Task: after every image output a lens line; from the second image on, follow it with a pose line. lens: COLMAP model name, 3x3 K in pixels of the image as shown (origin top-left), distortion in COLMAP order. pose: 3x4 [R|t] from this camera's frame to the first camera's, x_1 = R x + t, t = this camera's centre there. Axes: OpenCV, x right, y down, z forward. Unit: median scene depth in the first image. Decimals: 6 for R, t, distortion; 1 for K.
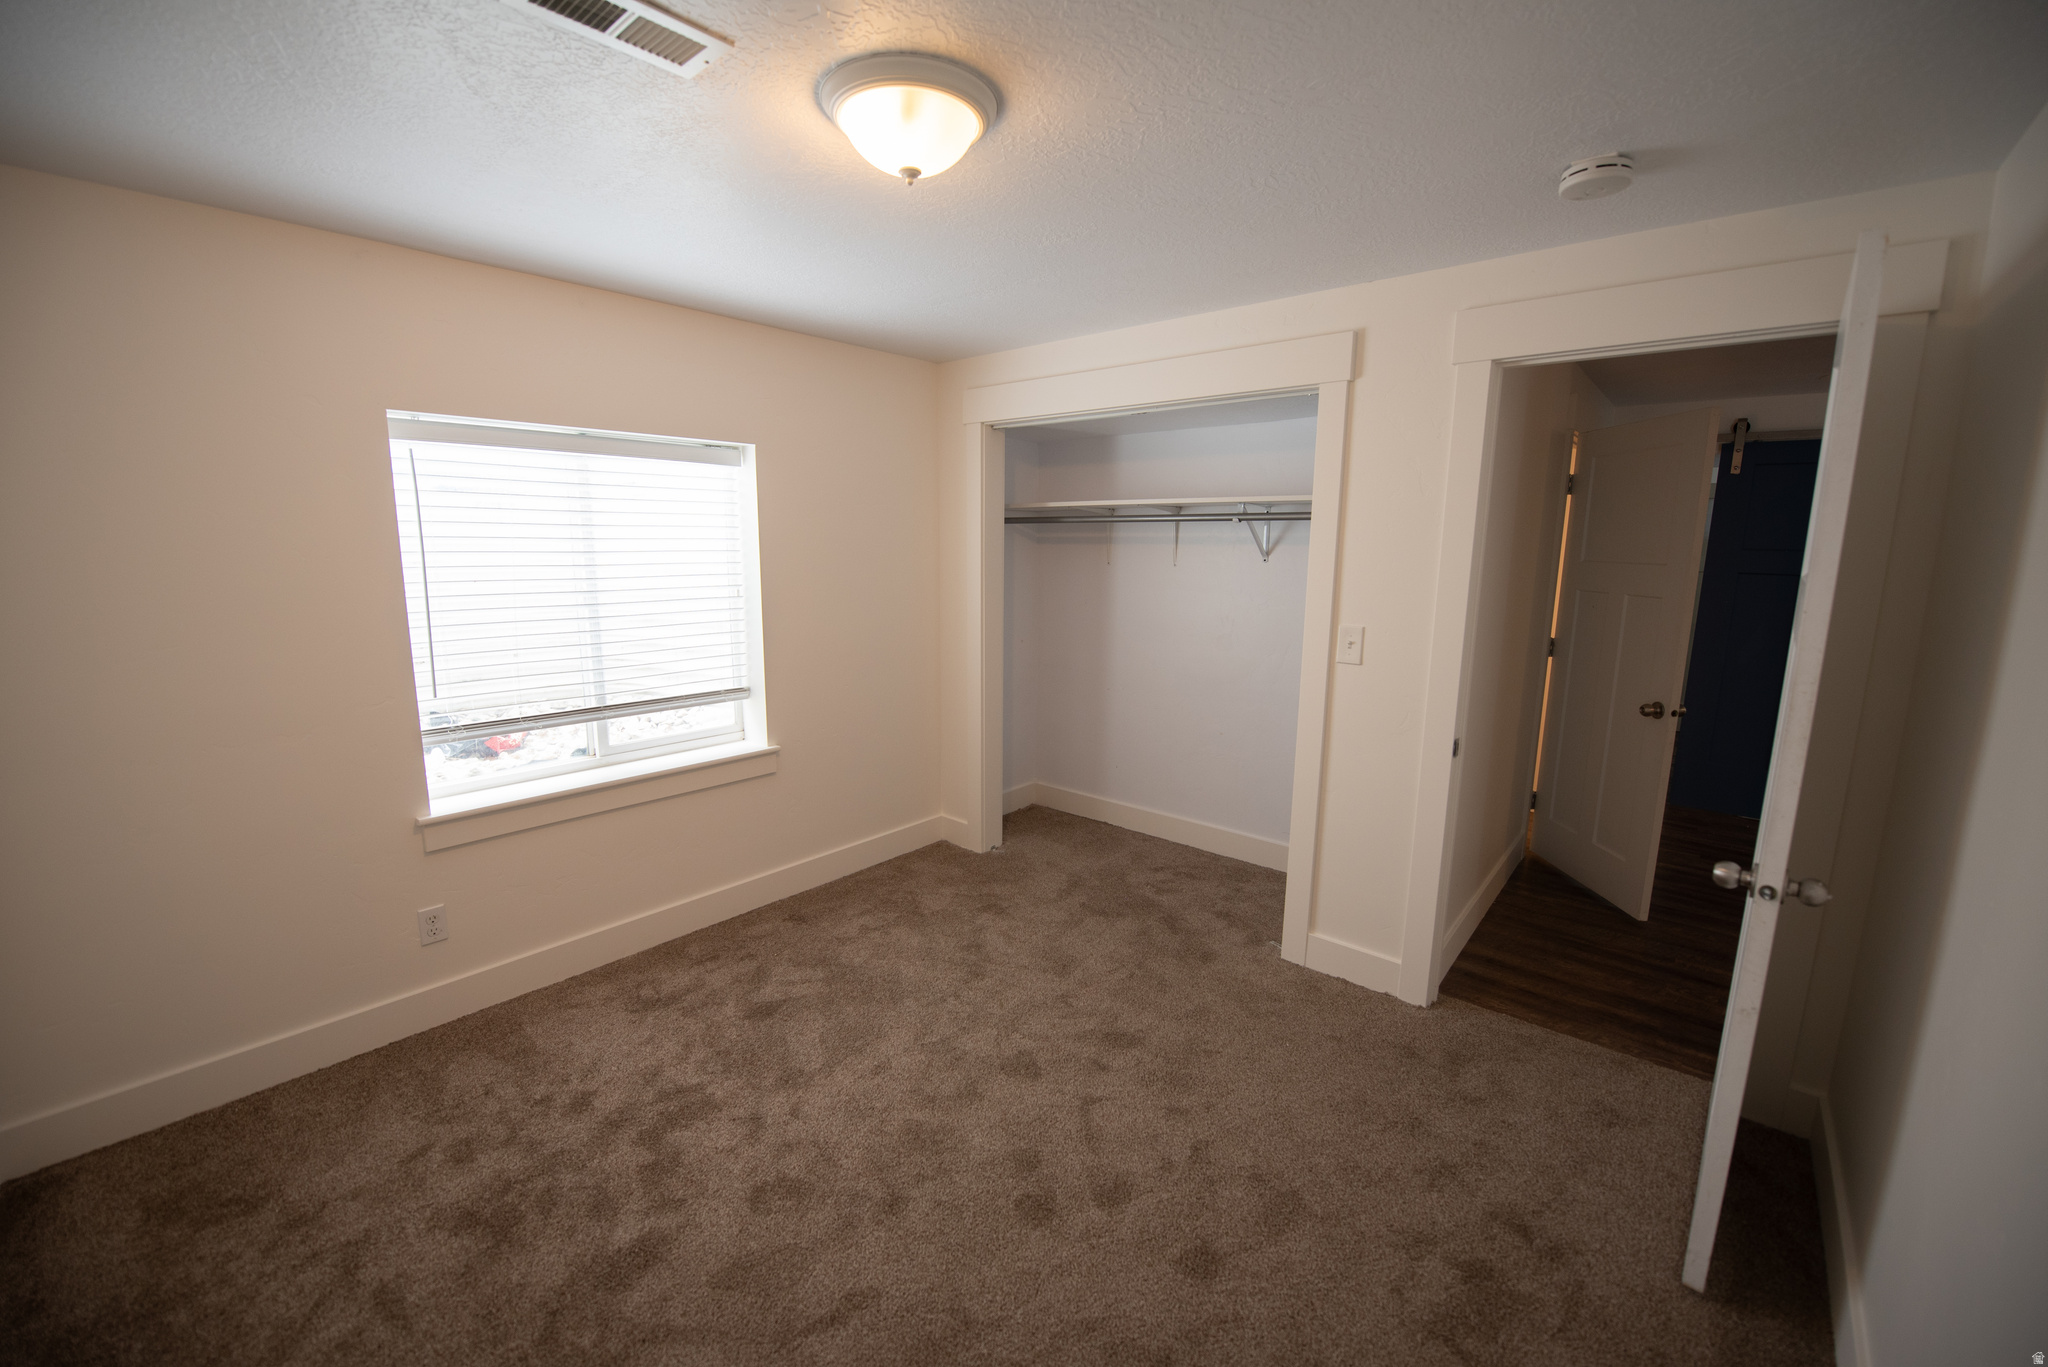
lens RADIAL K [[842.2, 0, 1022.2], [0, 842.2, 680.8], [0, 0, 1]] dist [-0.012896, -0.003638]
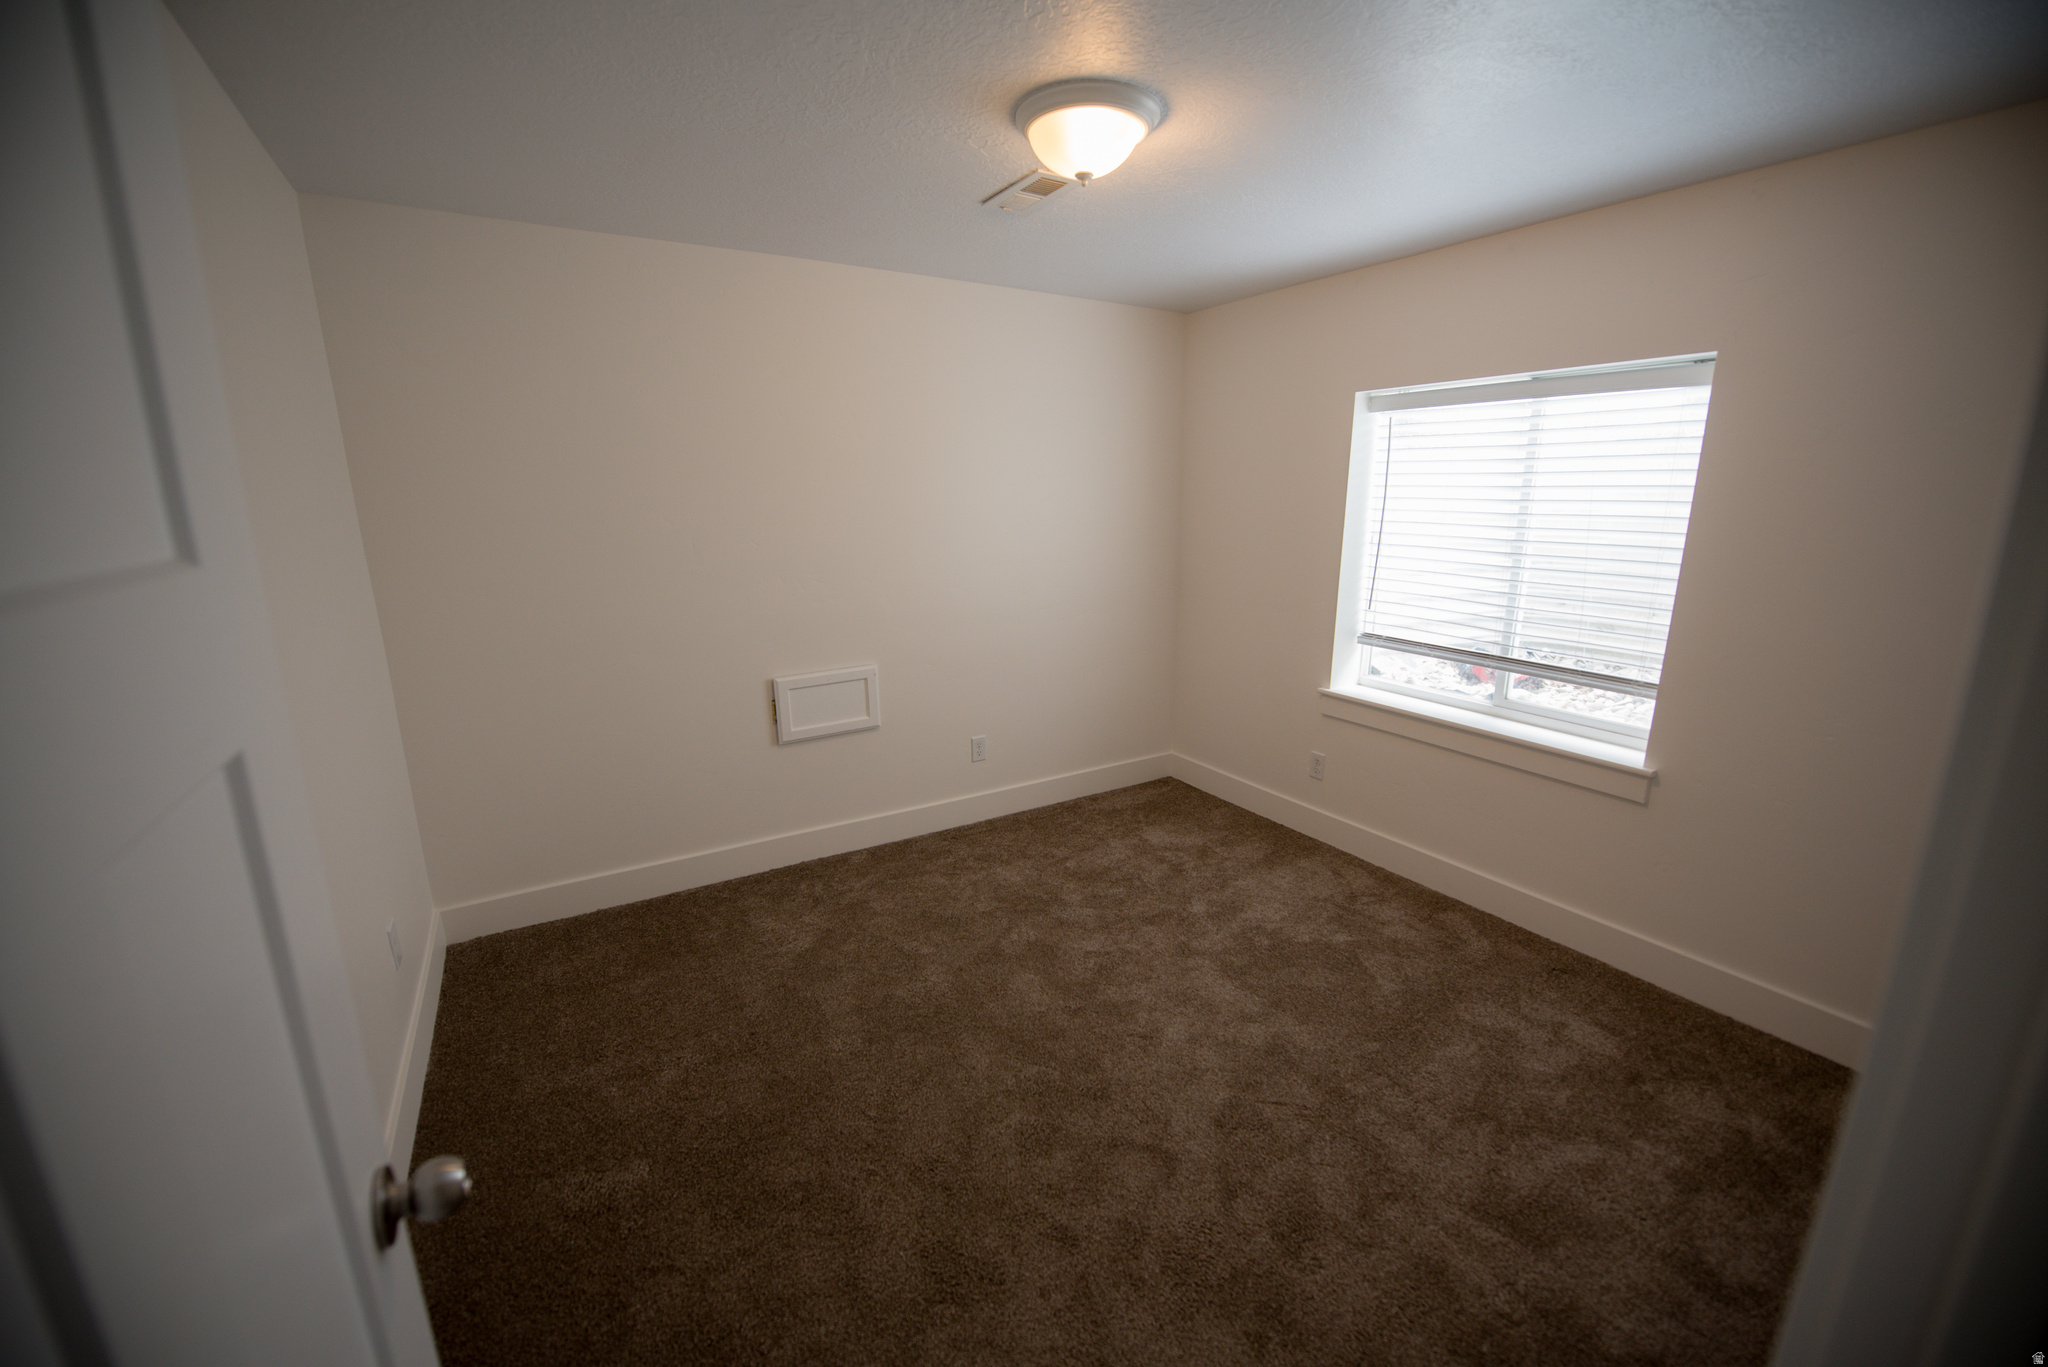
lens RADIAL K [[848.8, 0, 1024.0], [0, 848.8, 683.5], [0, 0, 1]] dist [-0.008354, -0.004886]
pose [[-0.324280, 0.204175, -0.923664, 0.652234], [-0.159207, 0.950721, 0.266050, -0.122554], [0.932467, 0.233328, -0.275794, 0.794545]]
